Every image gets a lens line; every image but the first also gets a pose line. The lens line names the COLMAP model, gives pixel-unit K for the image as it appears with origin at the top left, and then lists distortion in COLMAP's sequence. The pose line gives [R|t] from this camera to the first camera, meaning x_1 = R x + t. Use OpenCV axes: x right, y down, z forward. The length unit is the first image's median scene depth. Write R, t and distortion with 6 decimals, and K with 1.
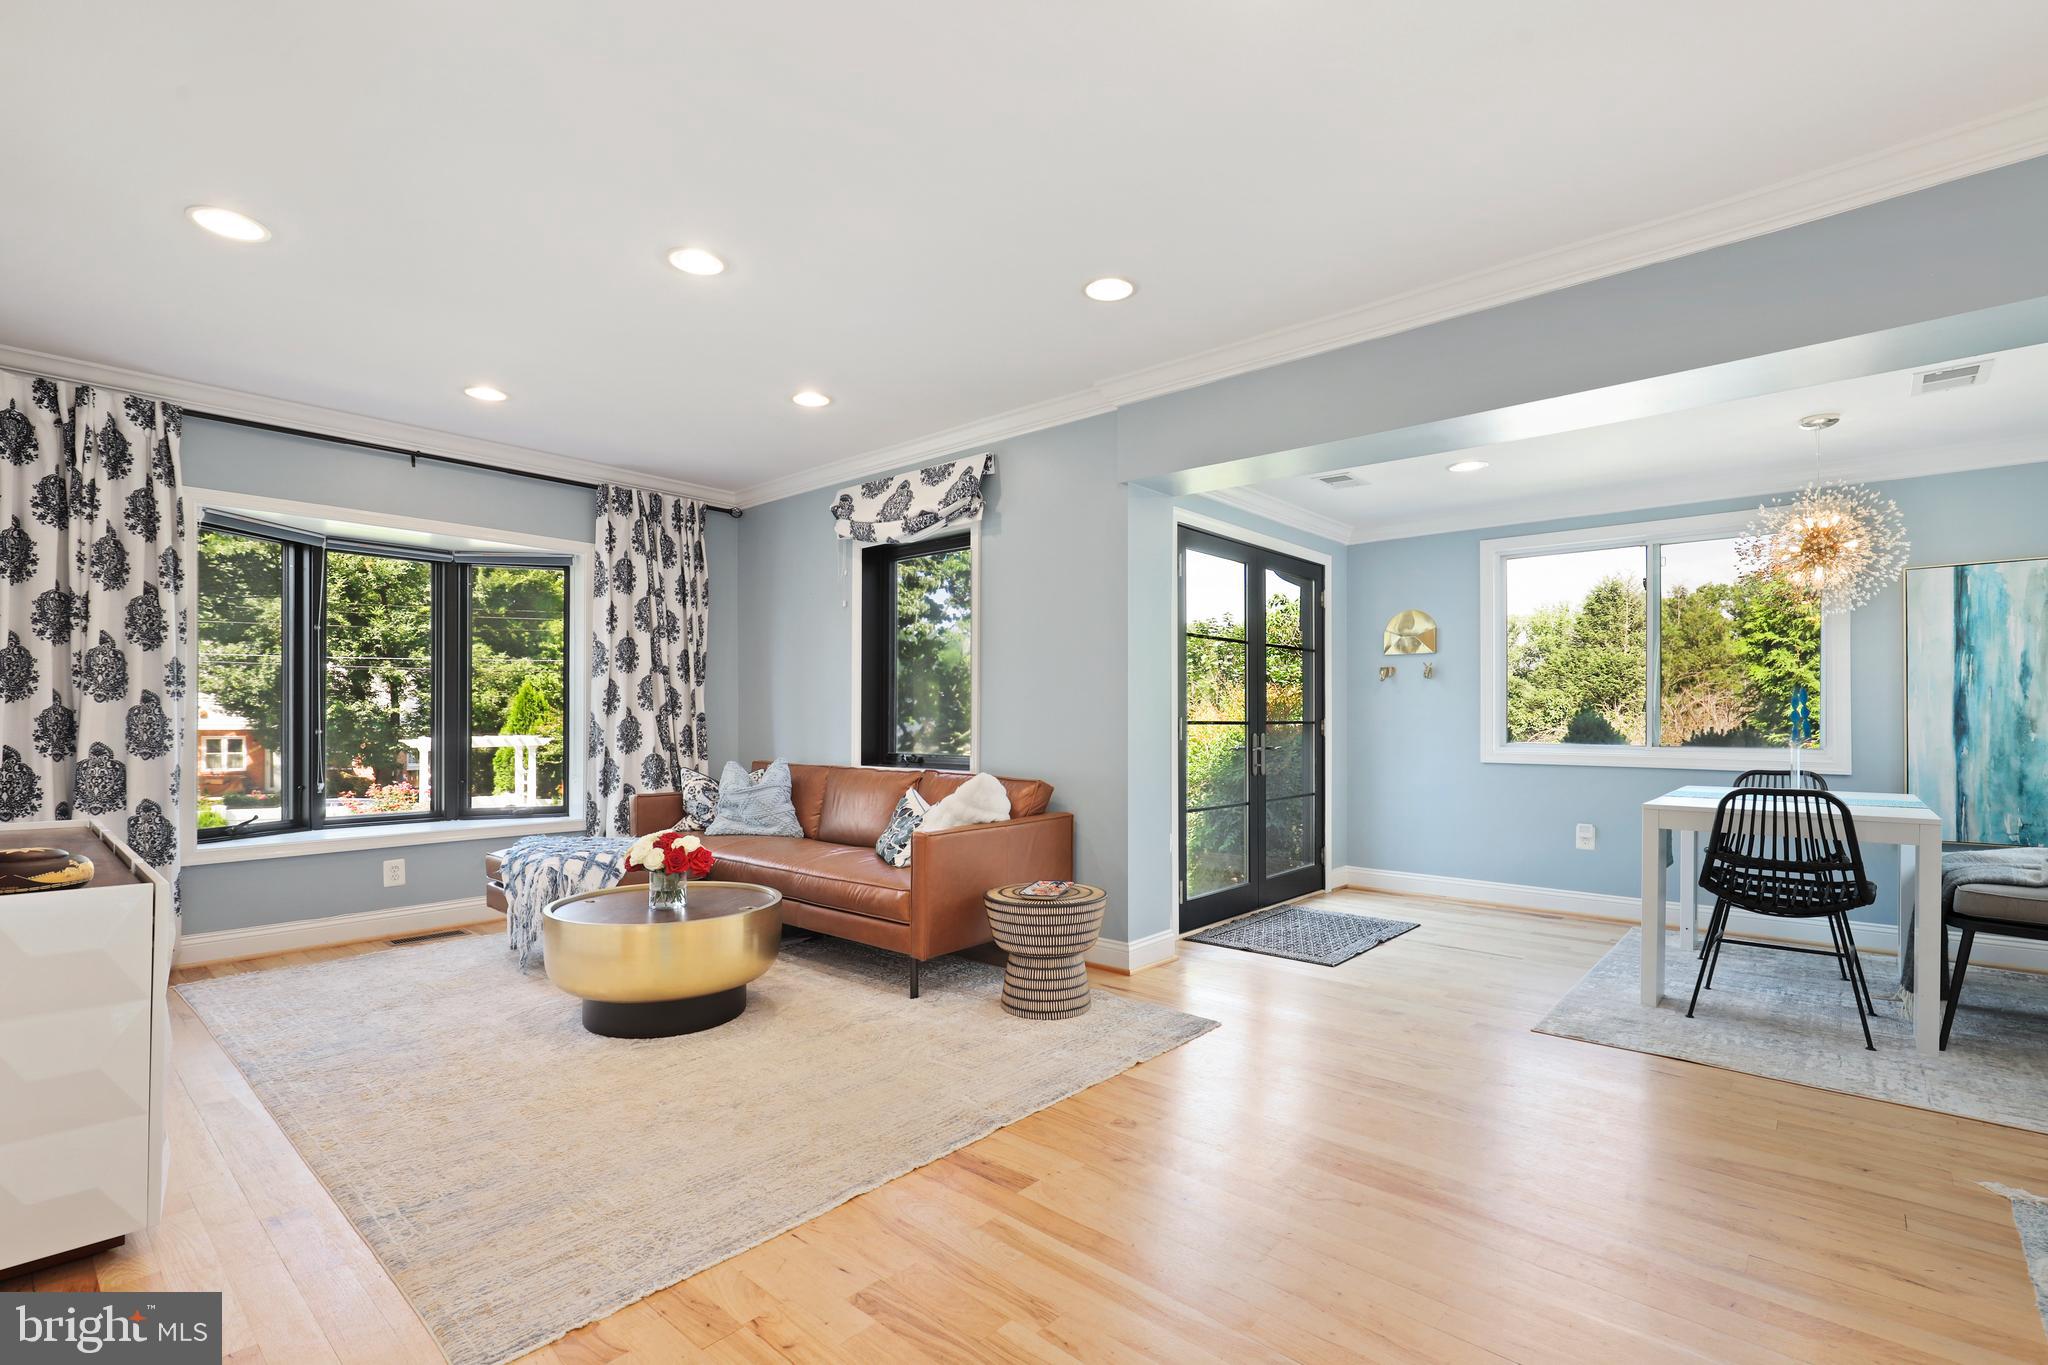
lens RADIAL K [[934.9, 0, 1019.8], [0, 934.9, 718.2], [0, 0, 1]] dist [-0.000560, -0.000094]
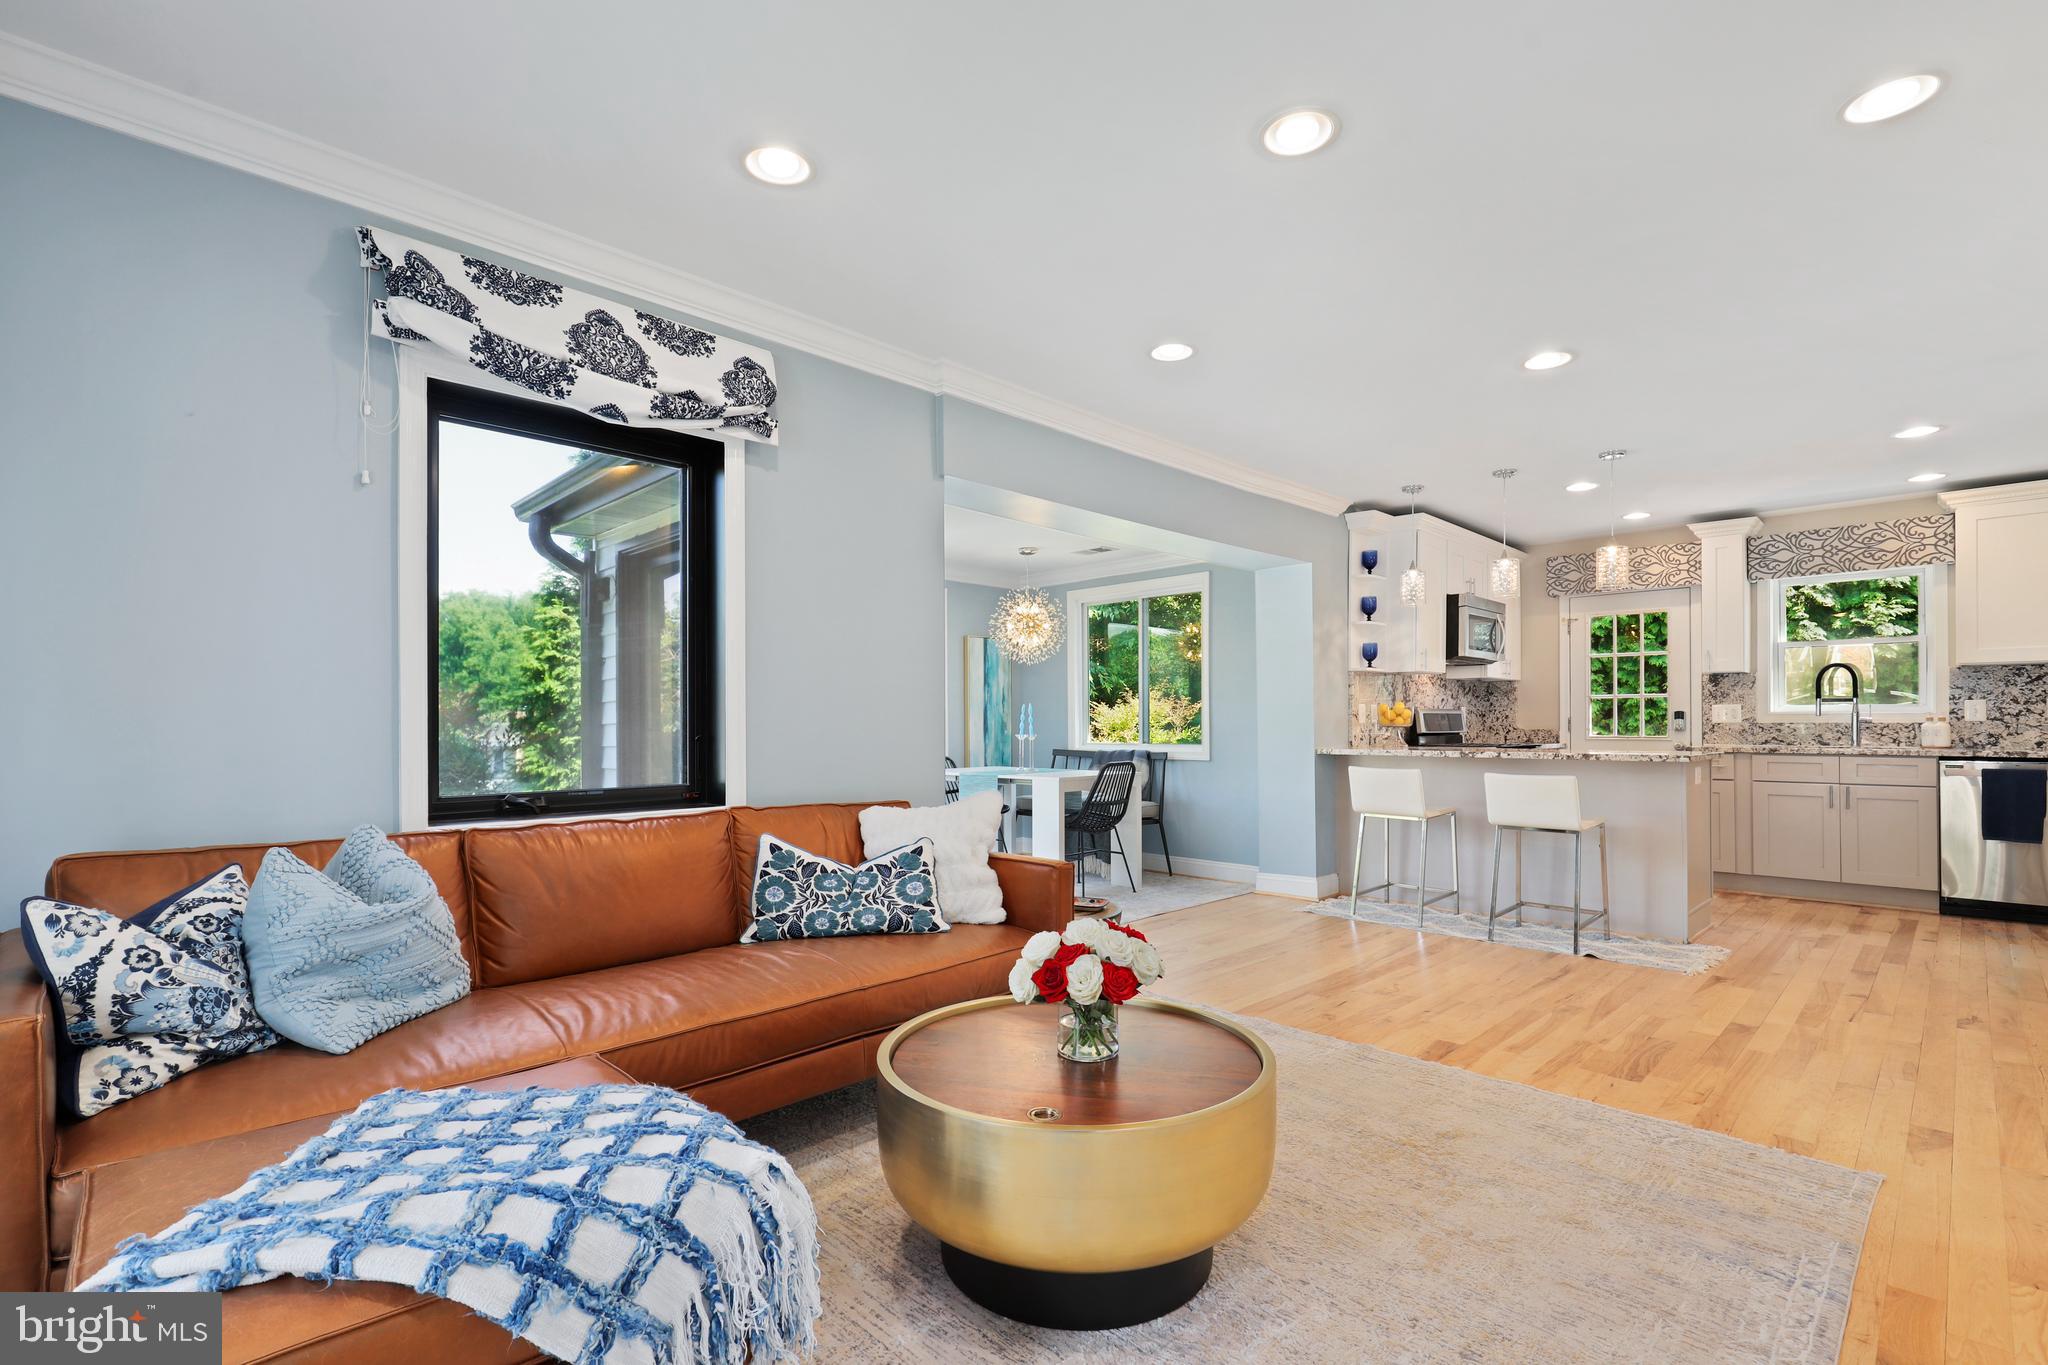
lens RADIAL K [[934.9, 0, 1019.8], [0, 934.9, 718.2], [0, 0, 1]] dist [-0.000560, -0.000094]
pose [[0.064490, 0.001474, 0.997917, -0.697424], [0.003735, 0.999992, -0.001718, -0.005450], [-0.997911, 0.003838, 0.064484, 0.729832]]
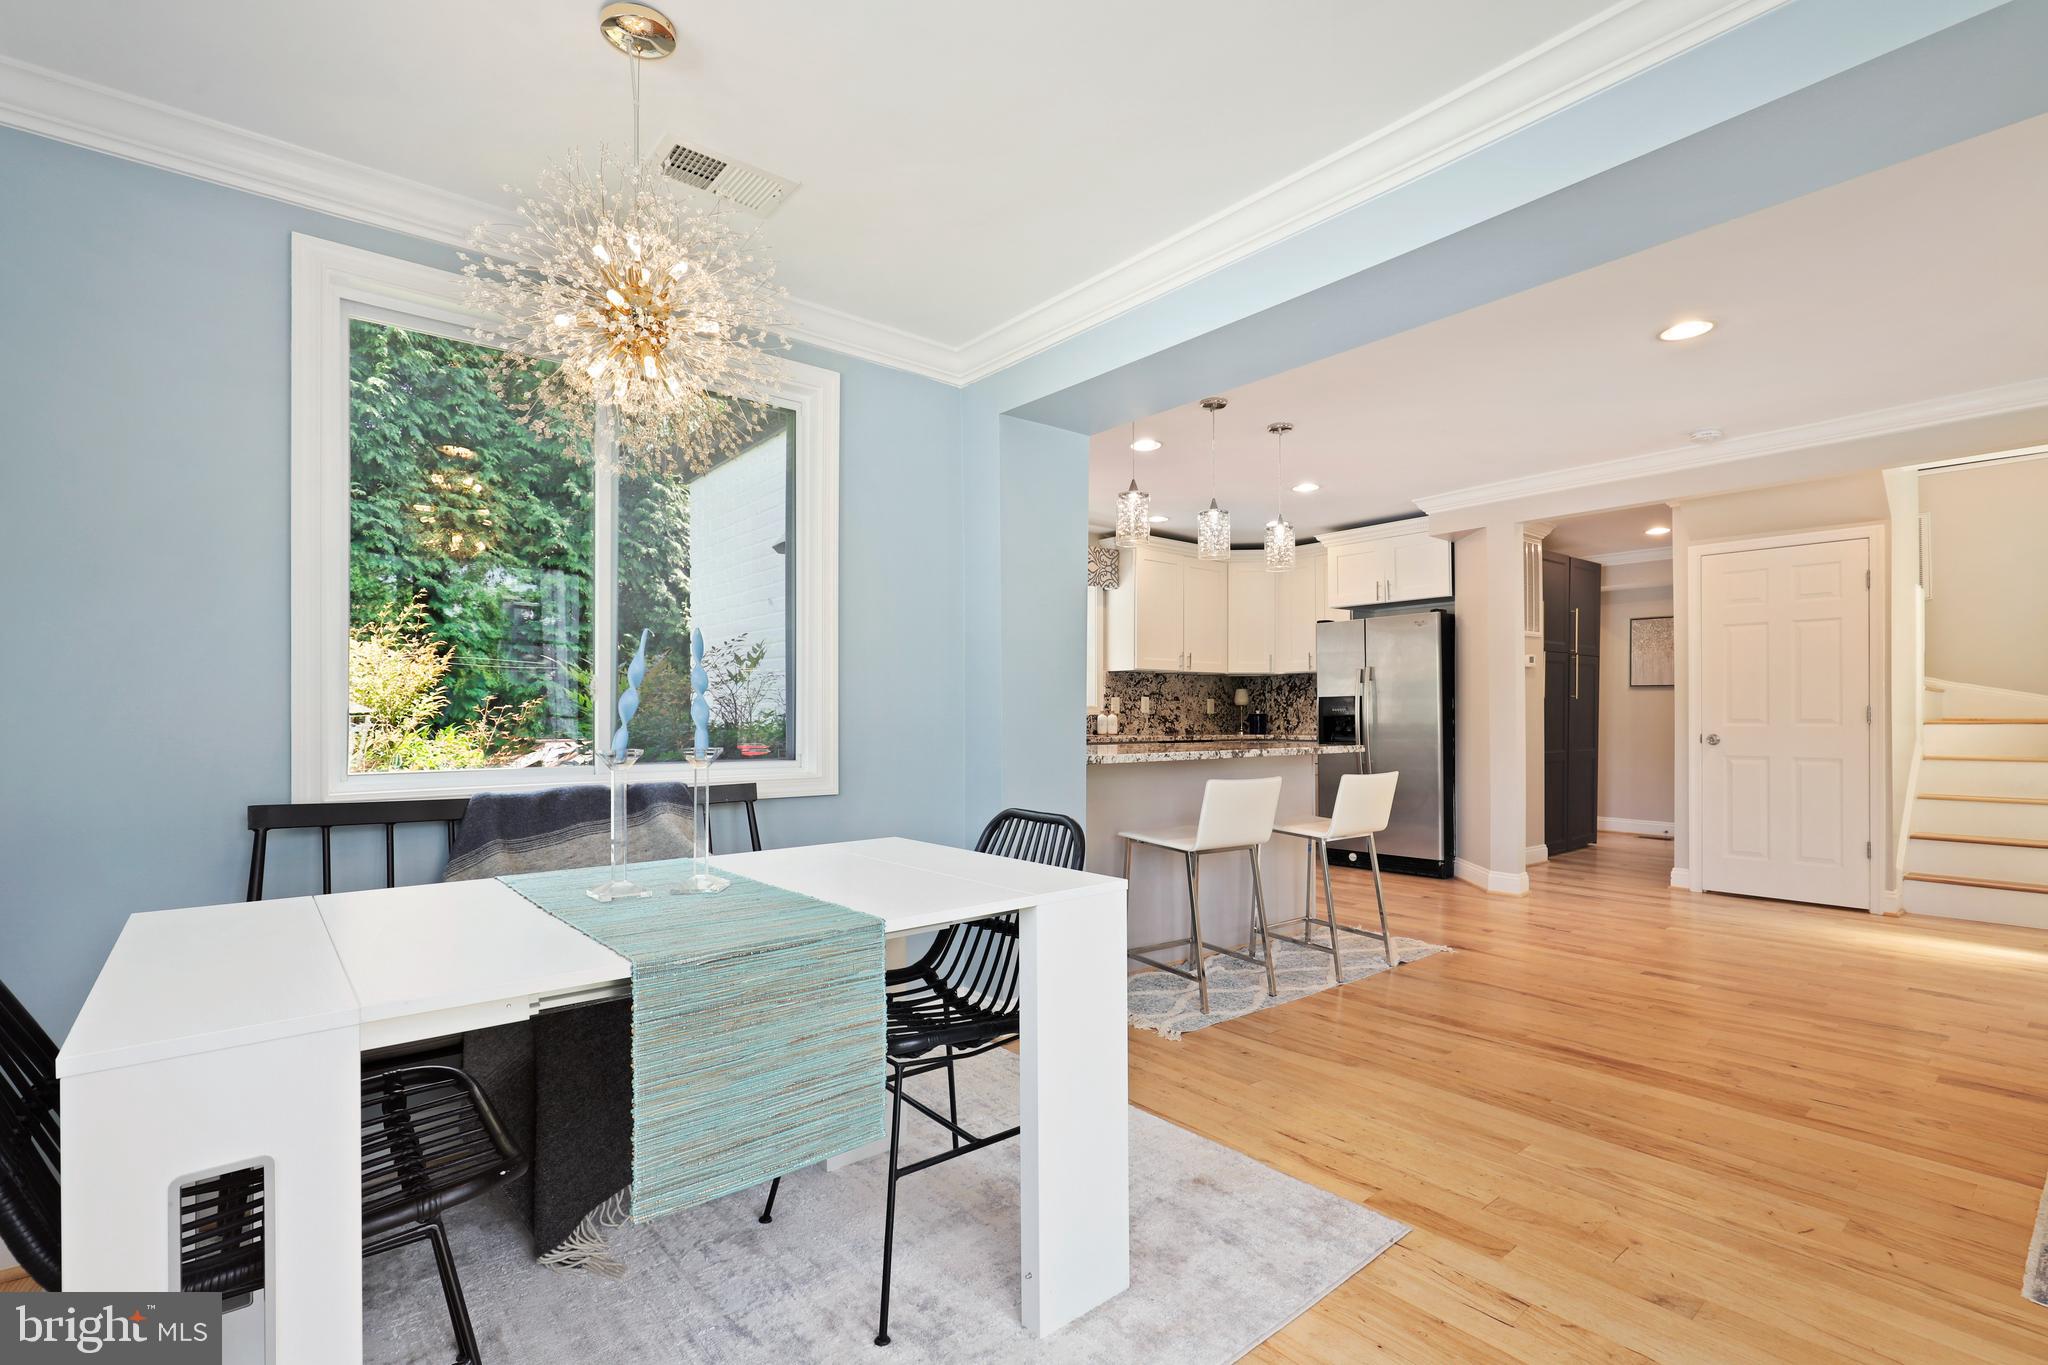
lens RADIAL K [[934.9, 0, 1019.8], [0, 934.9, 718.2], [0, 0, 1]] dist [-0.000560, -0.000094]
pose [[-0.988050, -0.003527, 0.154095, 0.490834], [-0.002722, 0.999982, 0.005433, 0.000278], [-0.154111, 0.004949, -0.988041, 1.138480]]
